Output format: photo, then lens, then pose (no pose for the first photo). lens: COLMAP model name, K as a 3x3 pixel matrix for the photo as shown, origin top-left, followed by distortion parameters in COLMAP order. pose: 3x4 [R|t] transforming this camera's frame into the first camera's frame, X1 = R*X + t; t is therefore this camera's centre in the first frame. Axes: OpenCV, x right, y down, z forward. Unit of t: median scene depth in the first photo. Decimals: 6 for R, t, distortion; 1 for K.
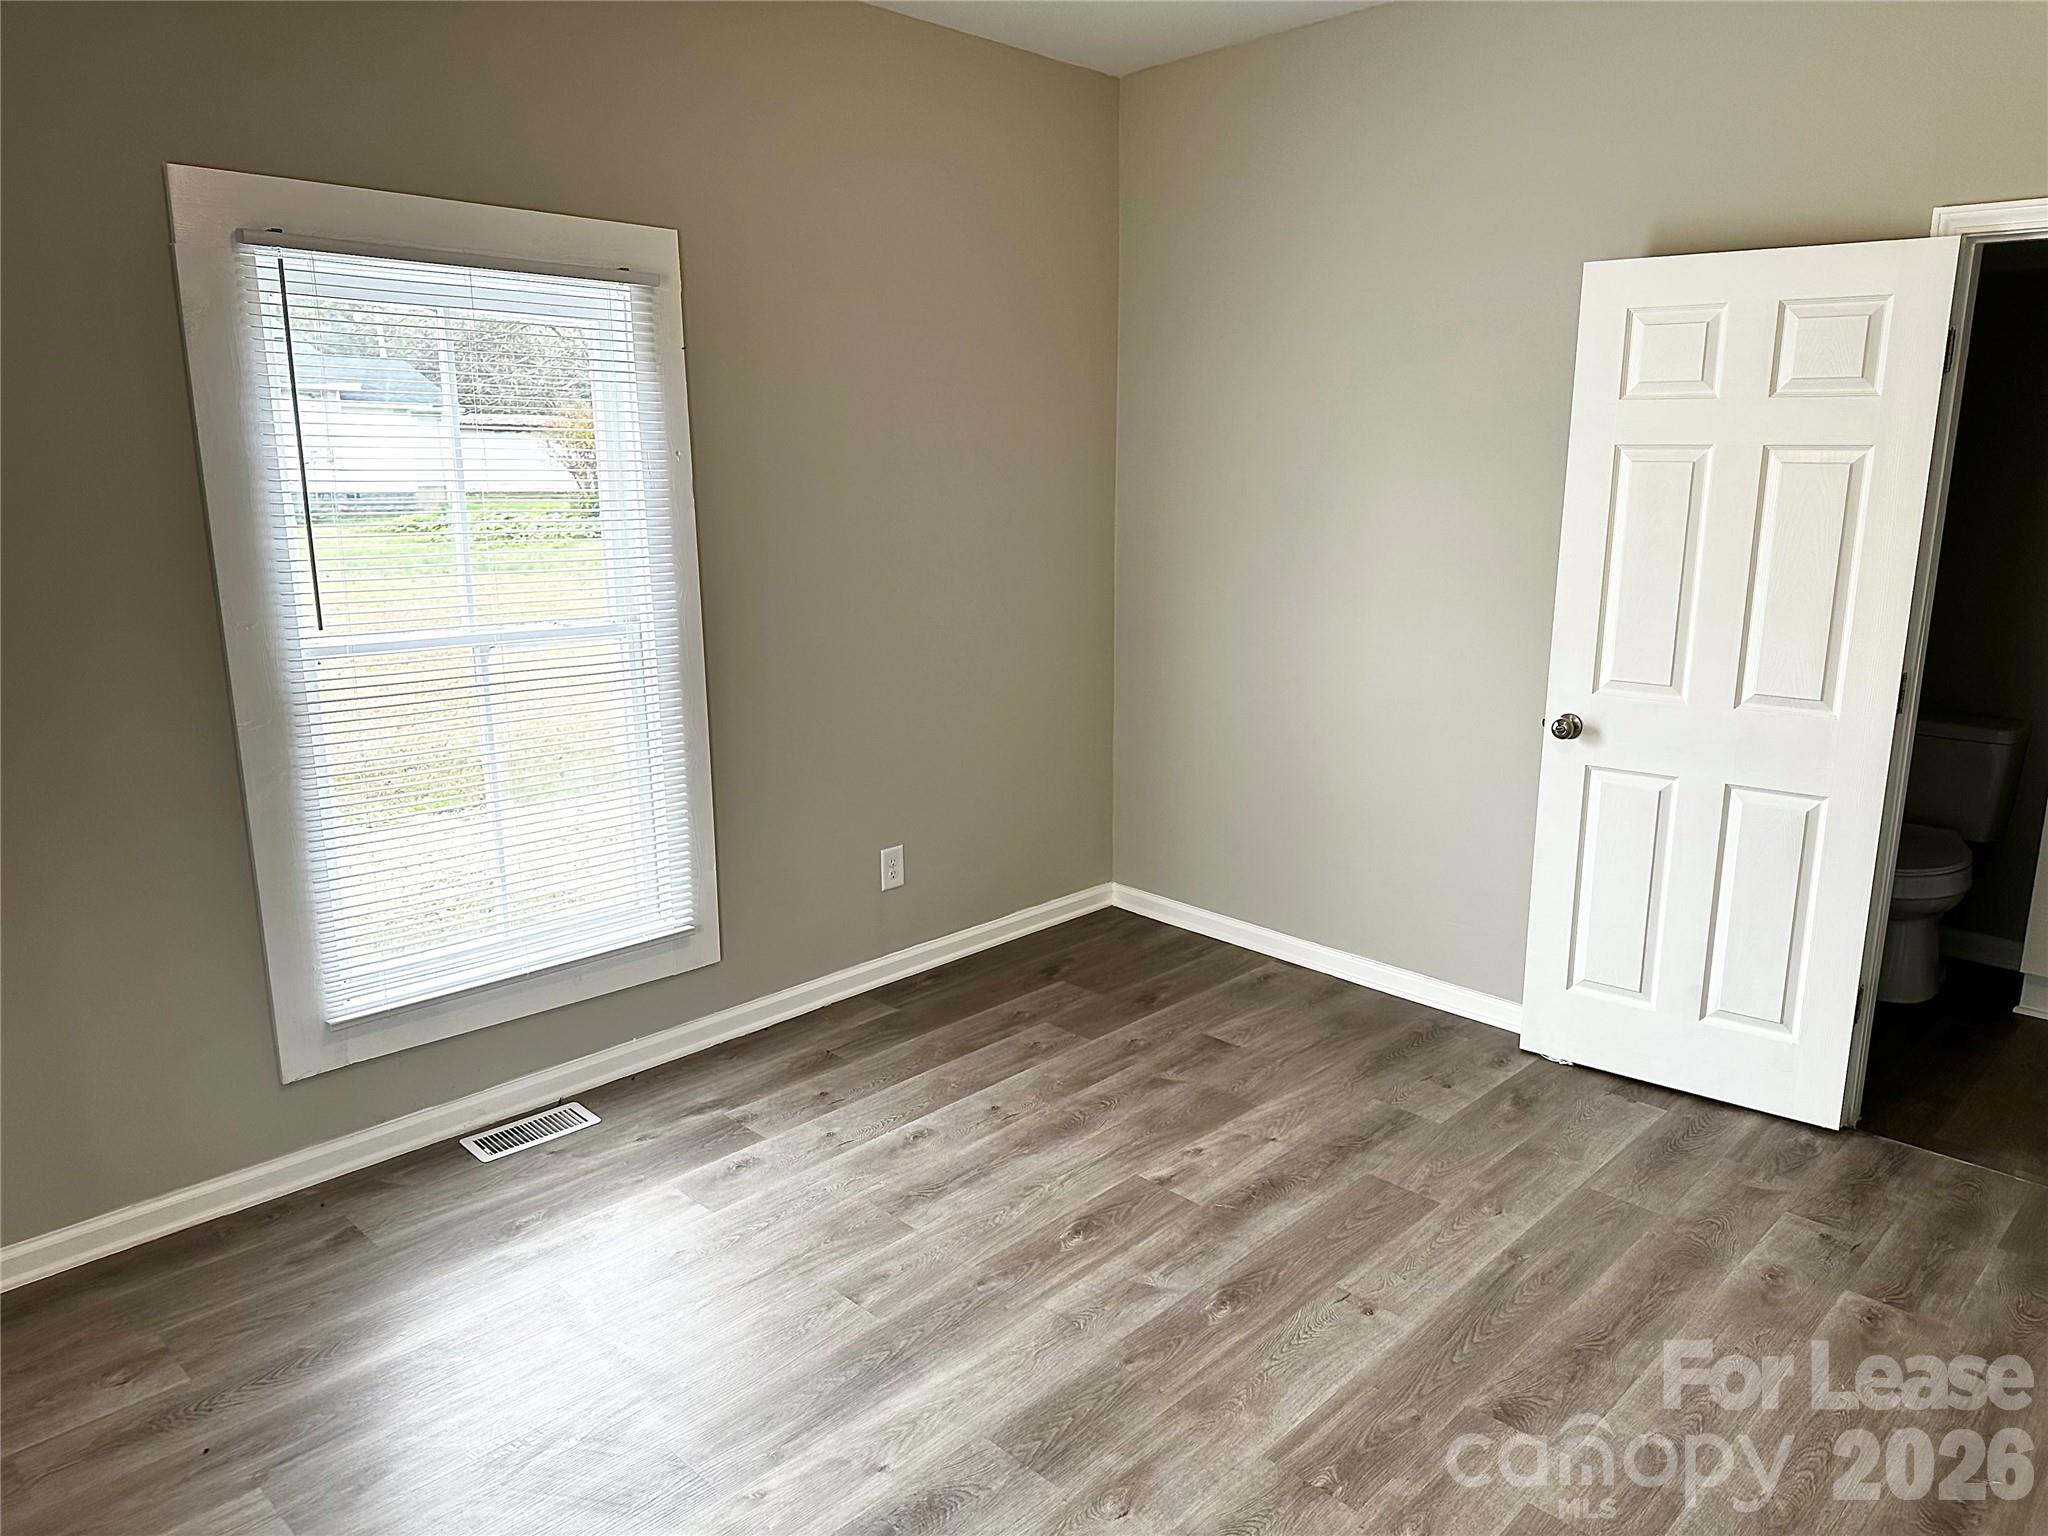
lens RADIAL K [[1447.3, 0, 1036.2], [0, 1447.3, 759.6], [0, 0, 1]] dist [0.083078, -0.061817]
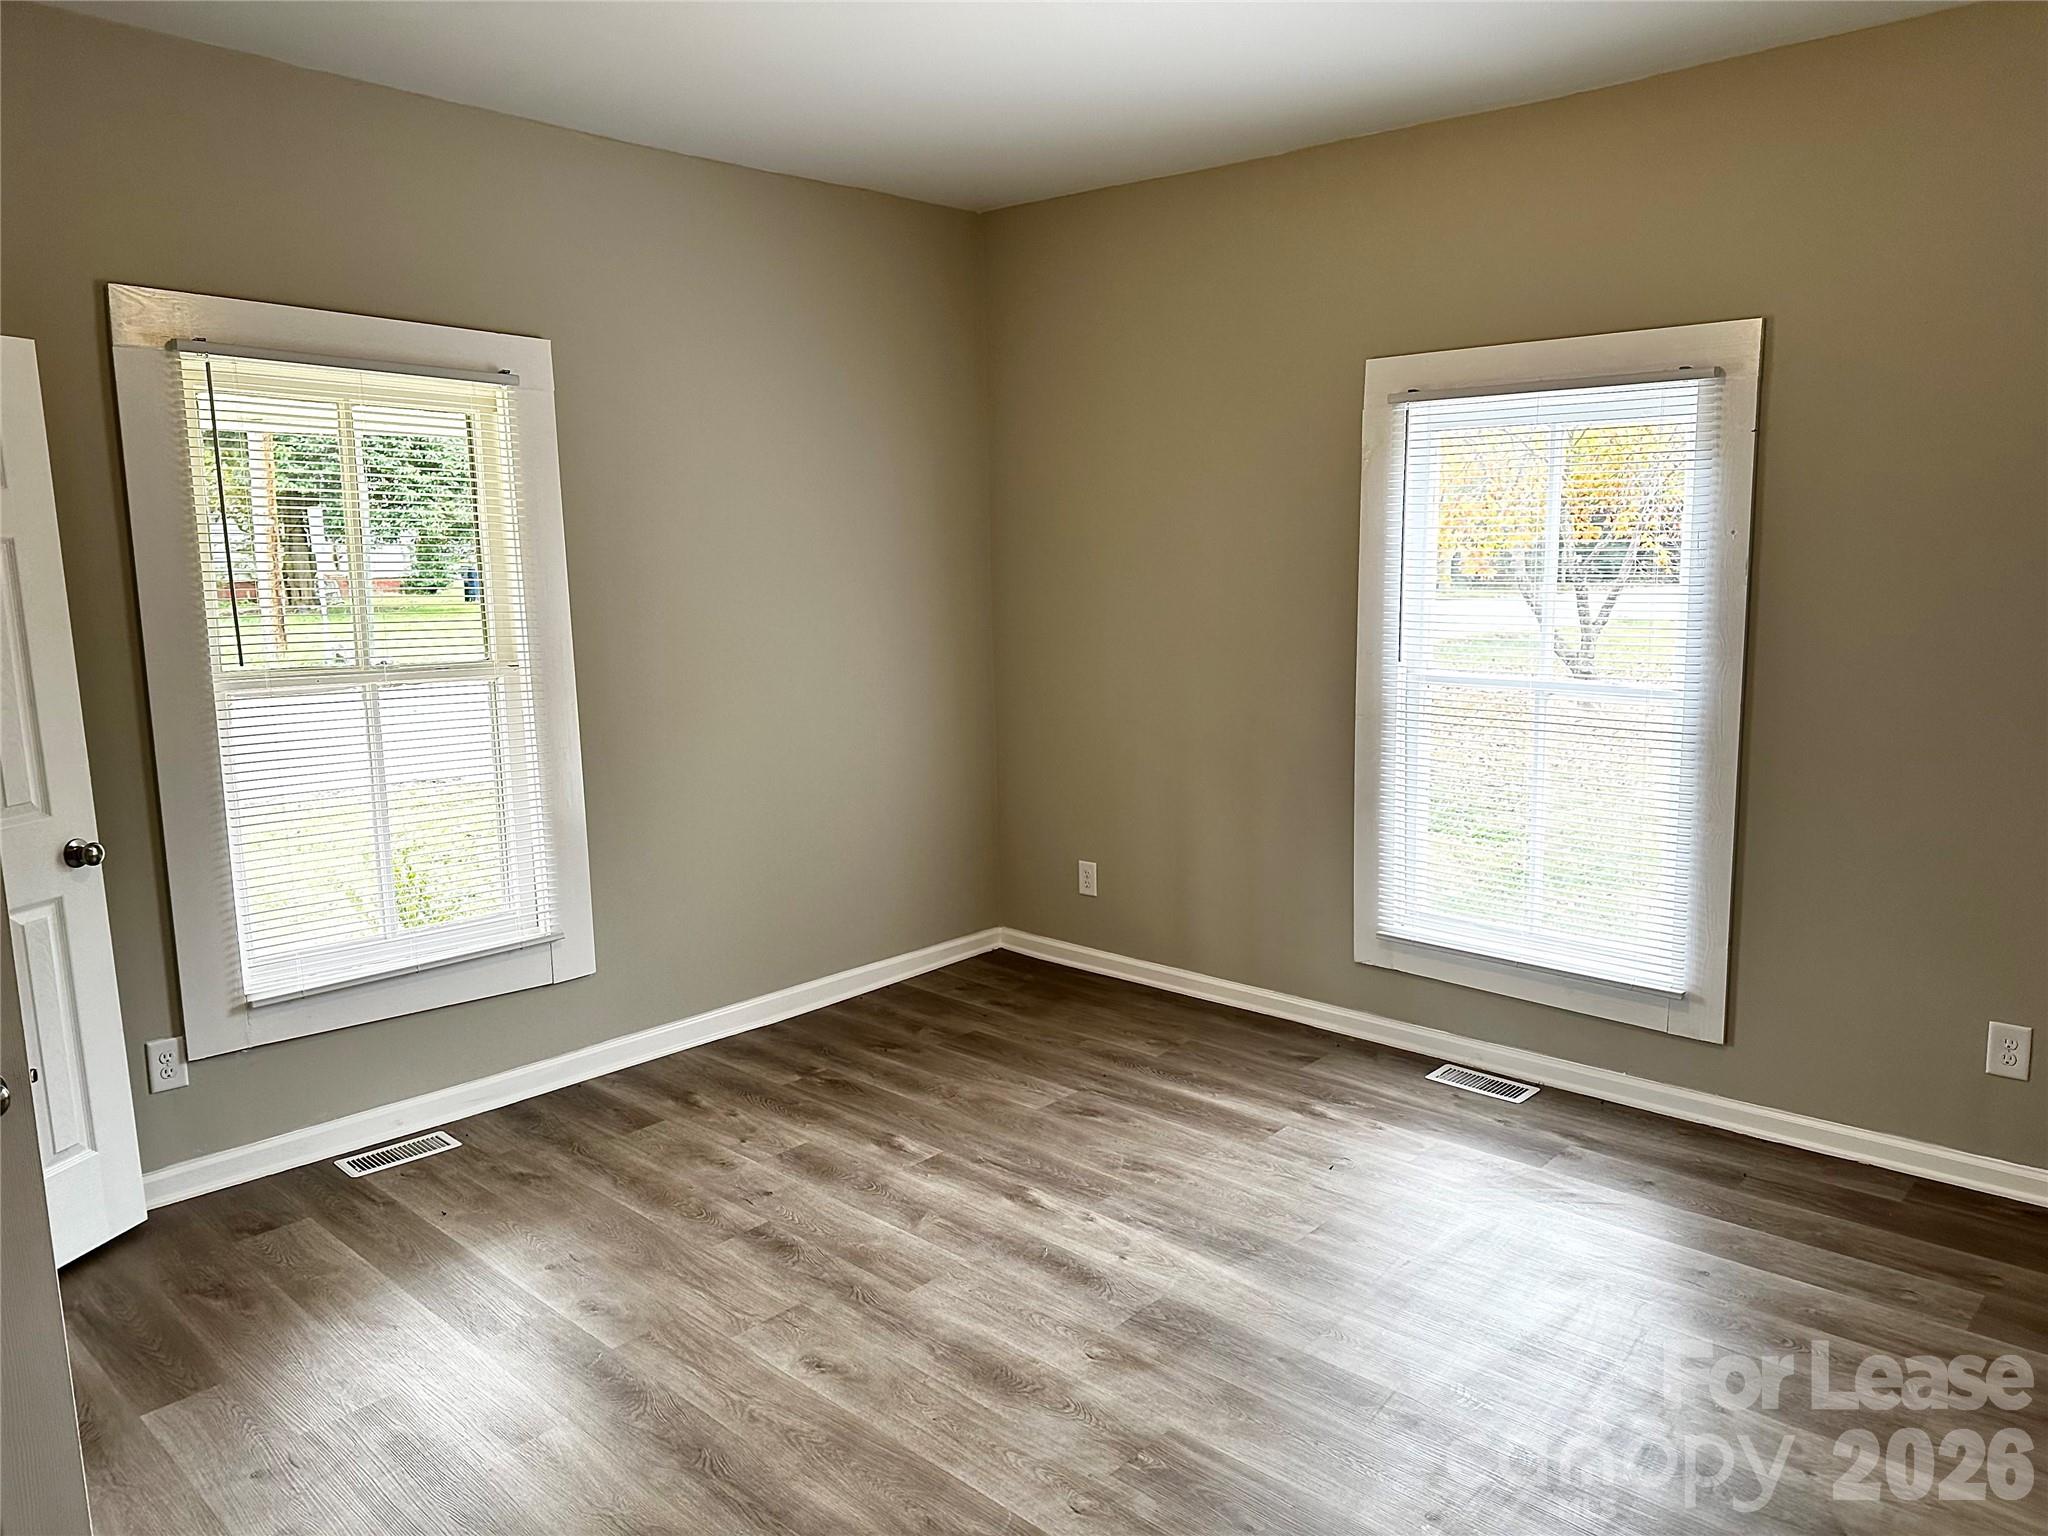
lens RADIAL K [[1460.3, 0, 1024.0], [0, 1460.3, 768.0], [0, 0, 1]] dist [-0.000398, -0.000042]
pose [[0.008627, 0.151233, -0.988461, 0.830858], [-0.198897, 0.969005, 0.146520, -0.106841], [0.979982, 0.195338, 0.038440, 0.532499]]
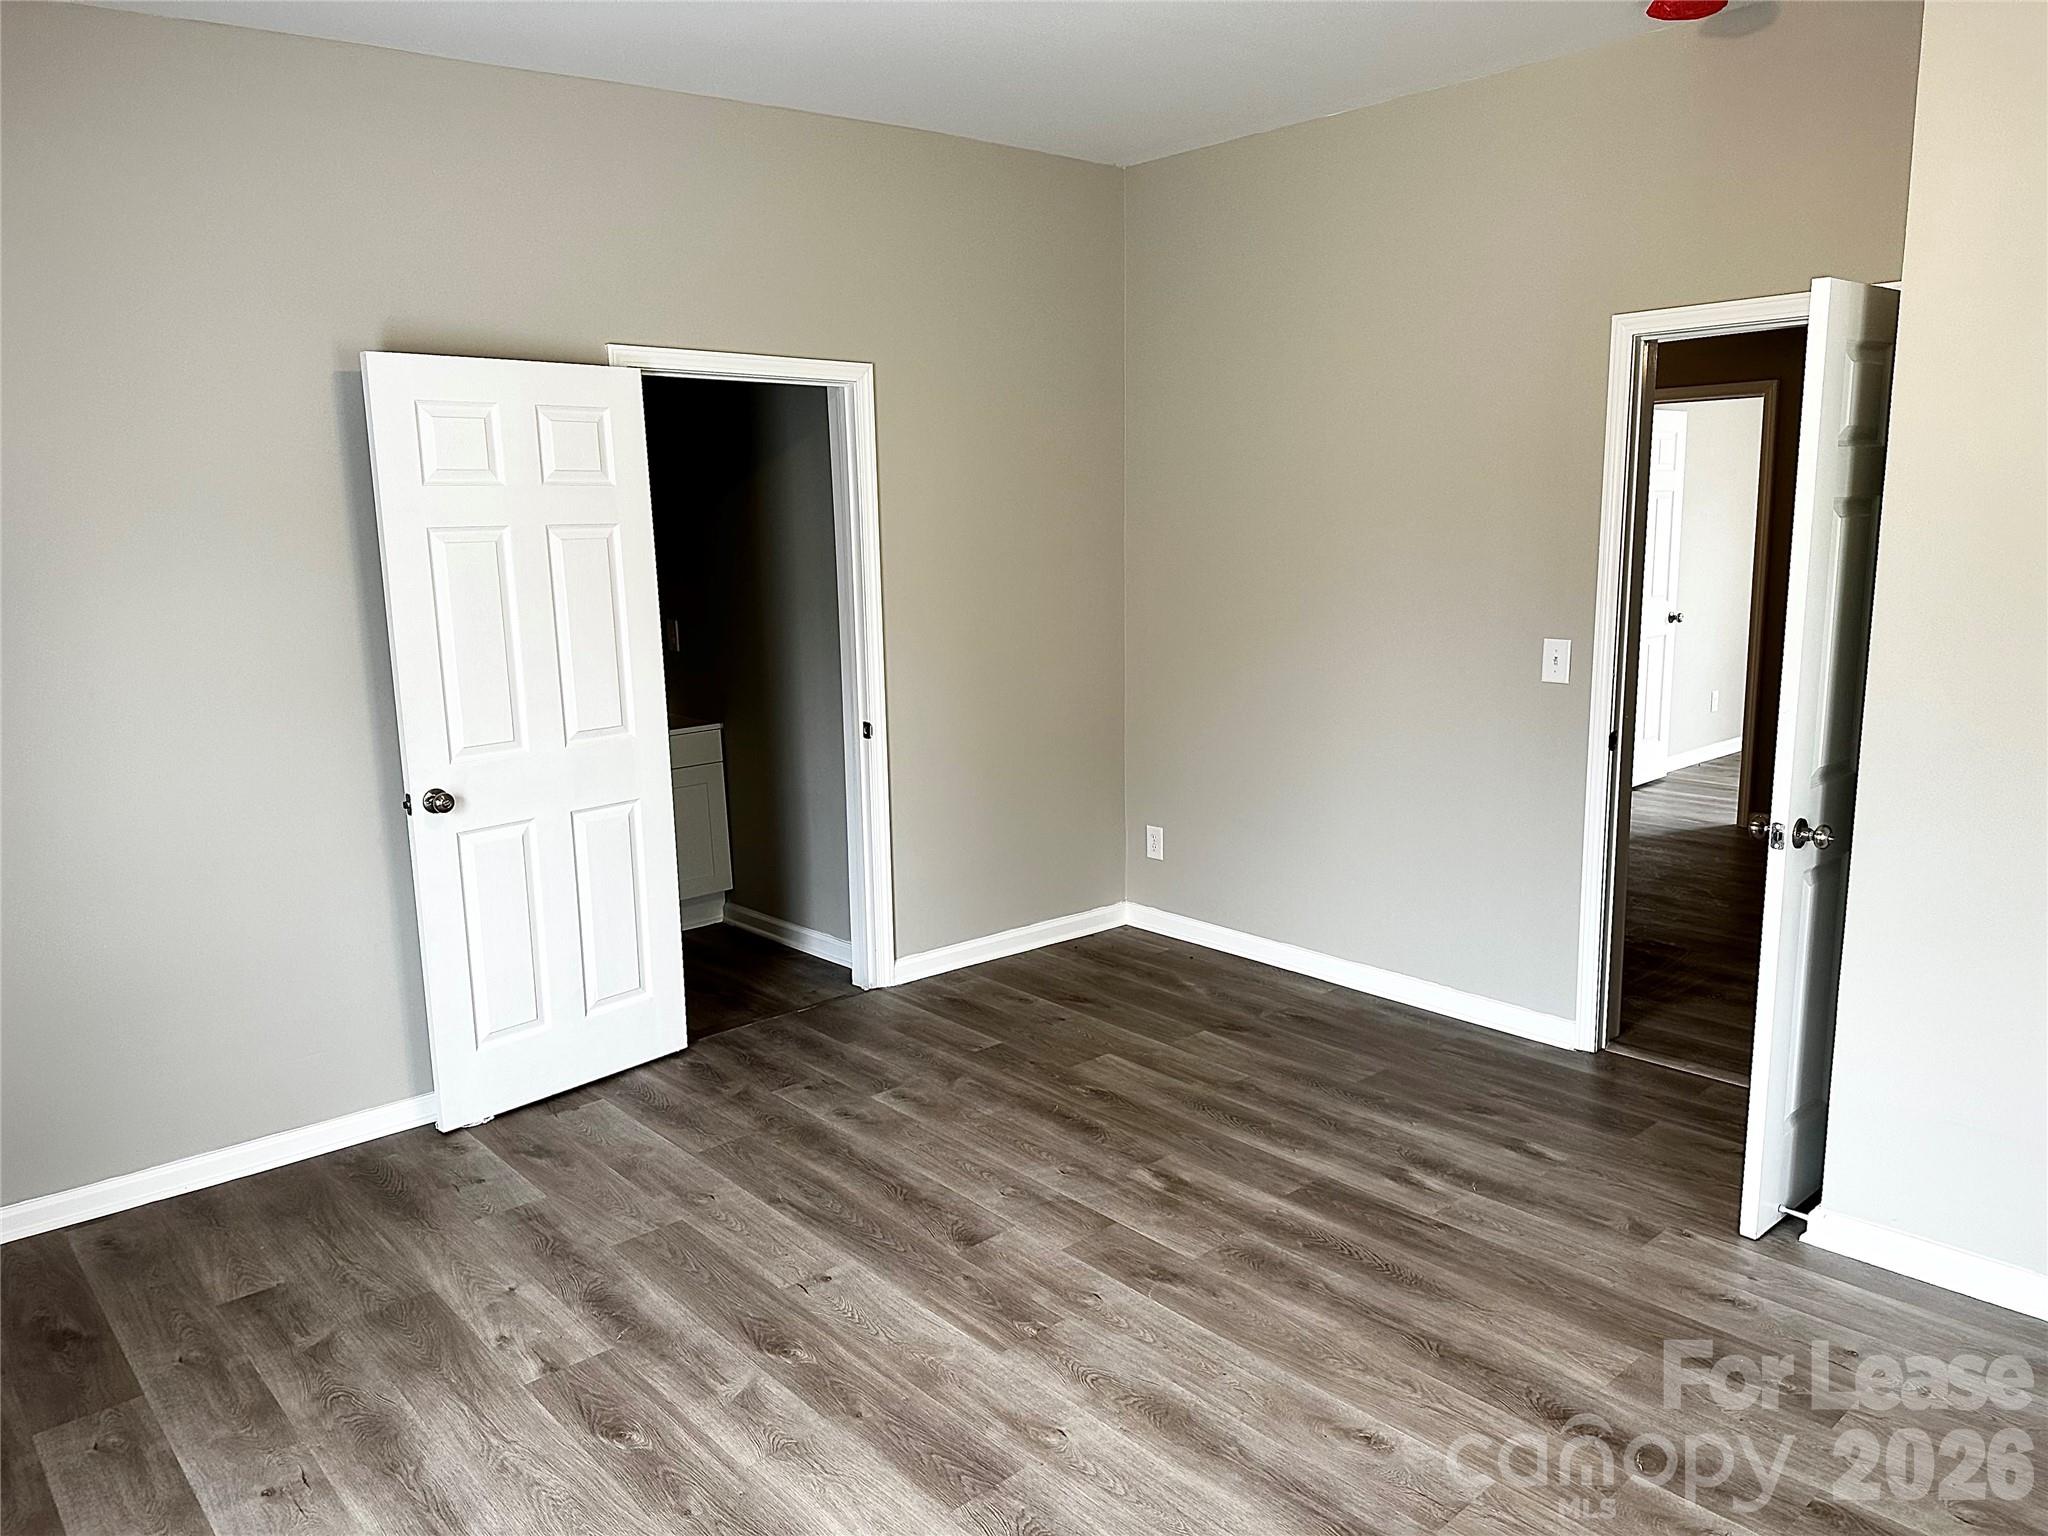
lens RADIAL K [[1447.3, 0, 1036.2], [0, 1447.3, 759.6], [0, 0, 1]] dist [0.083078, -0.061817]
pose [[0.070651, -0.178519, 0.981397, -0.655562], [0.239750, 0.958054, 0.157013, -0.119010], [-0.968260, 0.224197, 0.110488, 0.519106]]
